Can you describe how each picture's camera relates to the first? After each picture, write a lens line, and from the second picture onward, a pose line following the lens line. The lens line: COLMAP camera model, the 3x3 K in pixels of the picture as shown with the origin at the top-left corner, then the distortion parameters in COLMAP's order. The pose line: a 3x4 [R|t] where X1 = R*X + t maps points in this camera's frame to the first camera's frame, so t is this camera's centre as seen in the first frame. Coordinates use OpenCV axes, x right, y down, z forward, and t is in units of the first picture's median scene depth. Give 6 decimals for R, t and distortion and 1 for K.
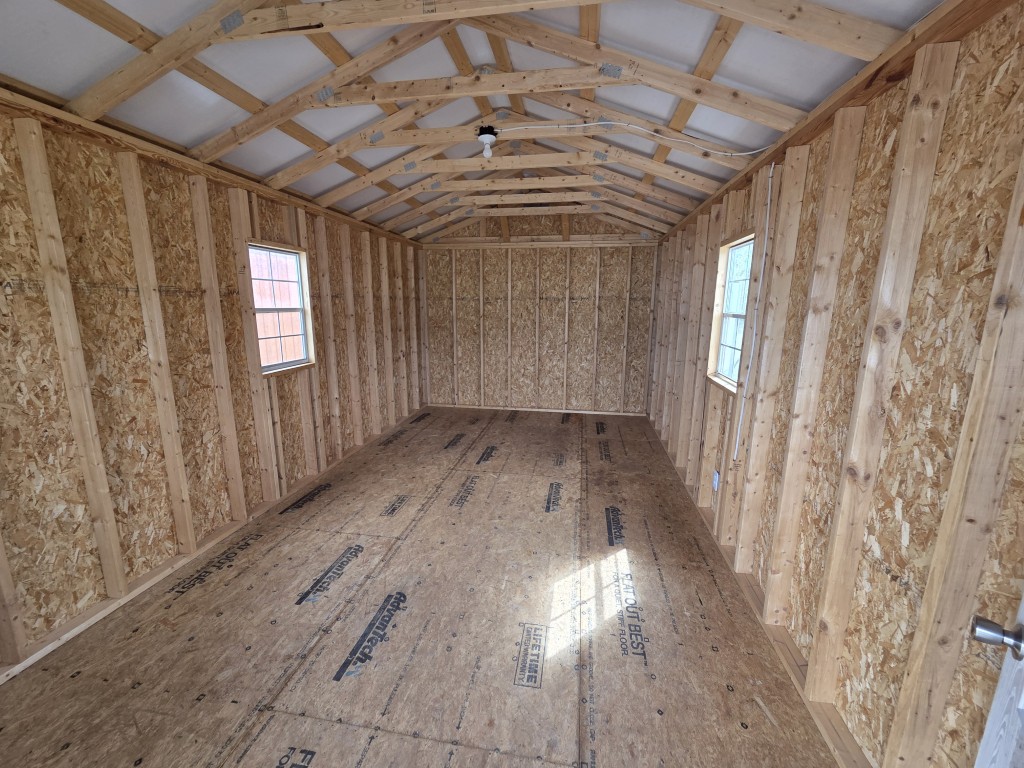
lens RADIAL K [[418.1, 0, 511.2], [0, 418.1, 385.7], [0, 0, 1]] dist [-0.001646, 0.000236]
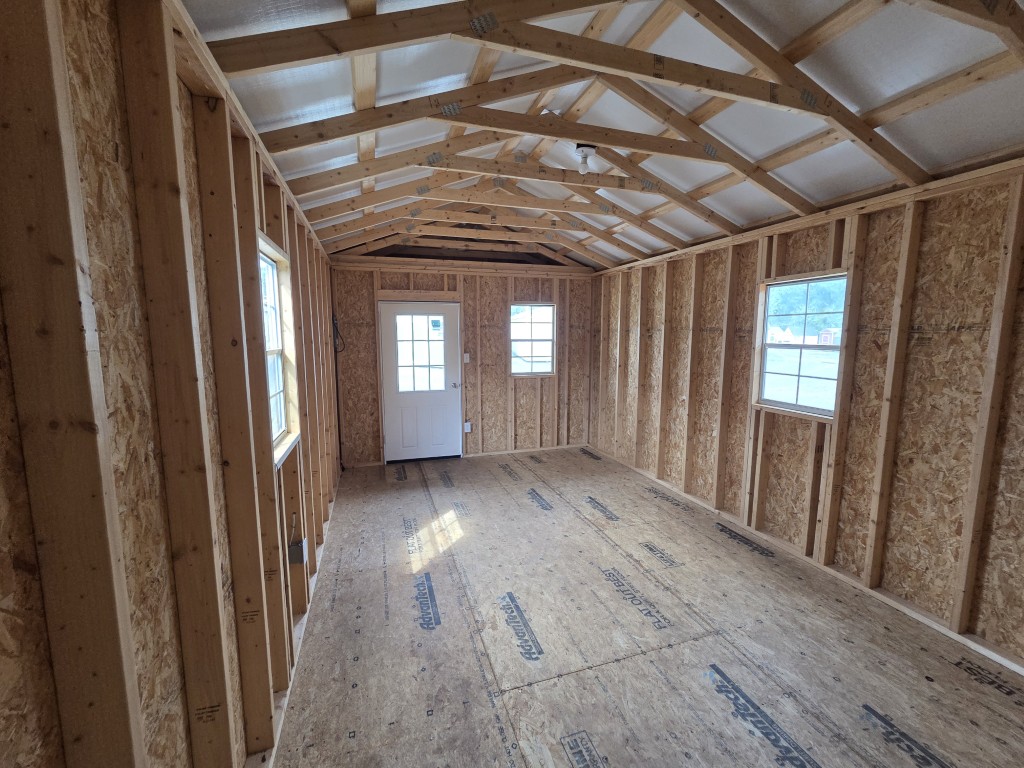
lens RADIAL K [[418.1, 0, 507.7], [0, 418.1, 384.7], [0, 0, 1]] dist [-0.001646, 0.000236]
pose [[-0.890218, 0.046834, -0.453120, 0.460086], [-0.095164, 0.953633, 0.285531, -0.328490], [0.445483, 0.297306, -0.844484, 1.651731]]
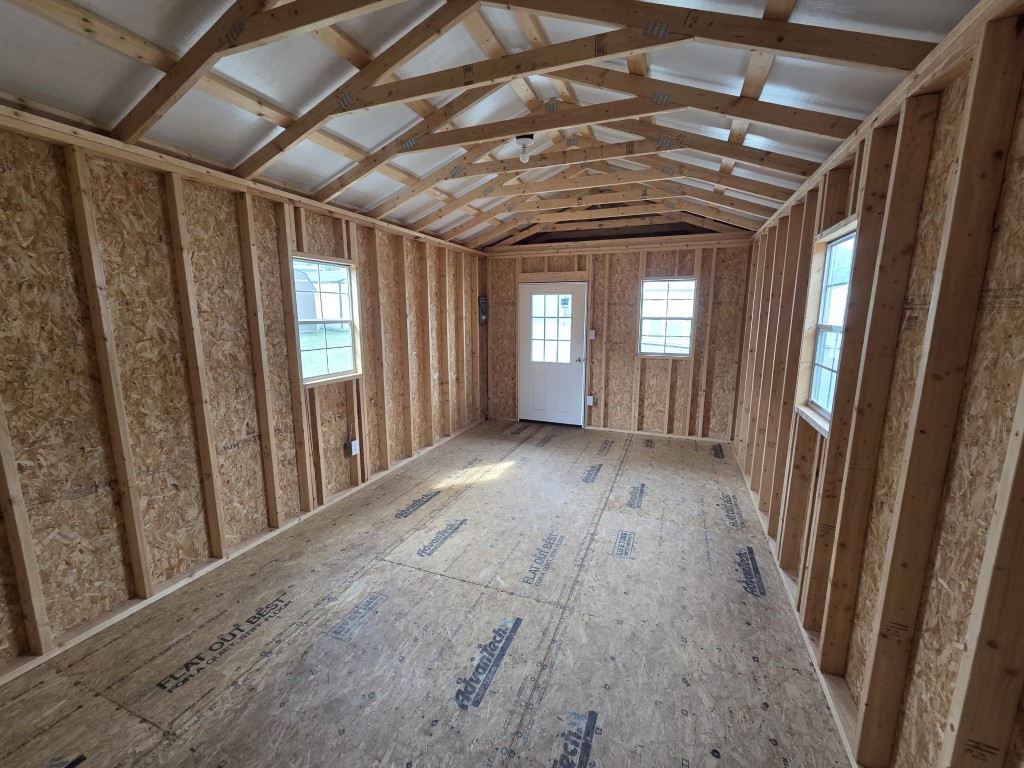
lens RADIAL K [[418.1, 0, 510.6], [0, 418.1, 384.4], [0, 0, 1]] dist [-0.001646, 0.000236]
pose [[-0.977052, -0.047052, 0.207741, -0.226294], [0.030597, 0.934180, 0.355488, -0.377528], [-0.210794, 0.353687, -0.911302, 1.885285]]
